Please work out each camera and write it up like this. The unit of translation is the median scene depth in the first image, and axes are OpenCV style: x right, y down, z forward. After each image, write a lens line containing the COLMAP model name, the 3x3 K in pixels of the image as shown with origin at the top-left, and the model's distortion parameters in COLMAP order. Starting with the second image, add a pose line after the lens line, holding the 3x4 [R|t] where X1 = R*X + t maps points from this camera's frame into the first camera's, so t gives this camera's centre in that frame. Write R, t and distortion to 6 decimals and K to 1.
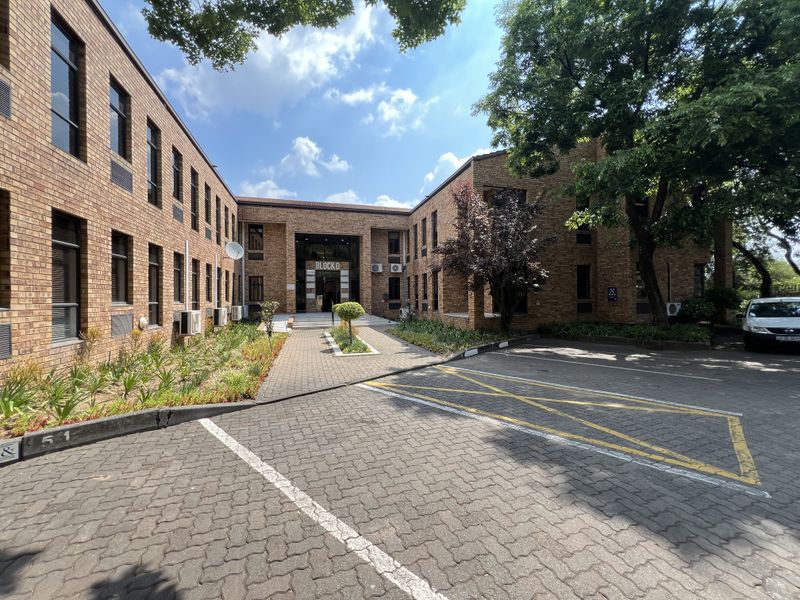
lens RADIAL K [[320.6, 0, 398.8], [0, 320.6, 299.3], [0, 0, 1]] dist [0.000726, 0.000465]
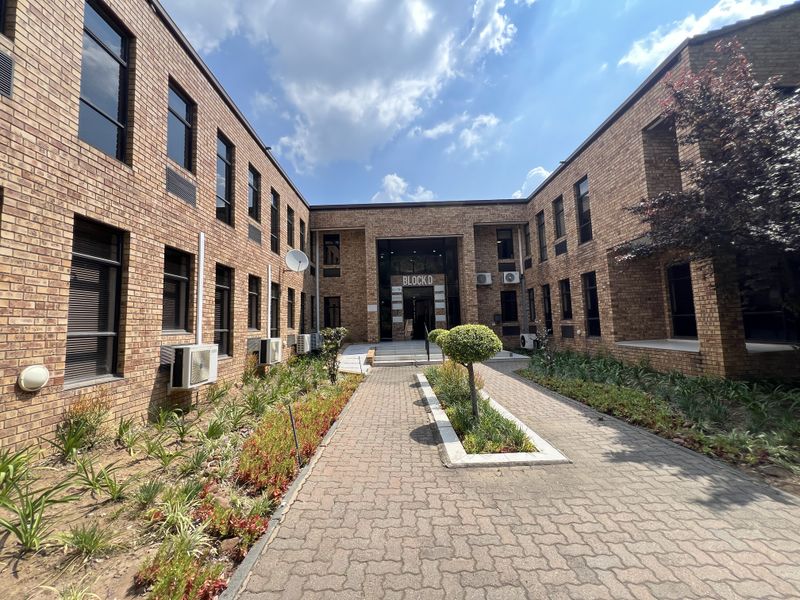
lens RADIAL K [[320.6, 0, 398.8], [0, 320.6, 299.3], [0, 0, 1]] dist [0.000726, 0.000465]
pose [[0.961973, -0.043388, -0.269675, -0.064917], [0.022411, 0.996512, -0.080388, 0.003798], [0.272222, 0.071287, 0.959590, 0.272773]]
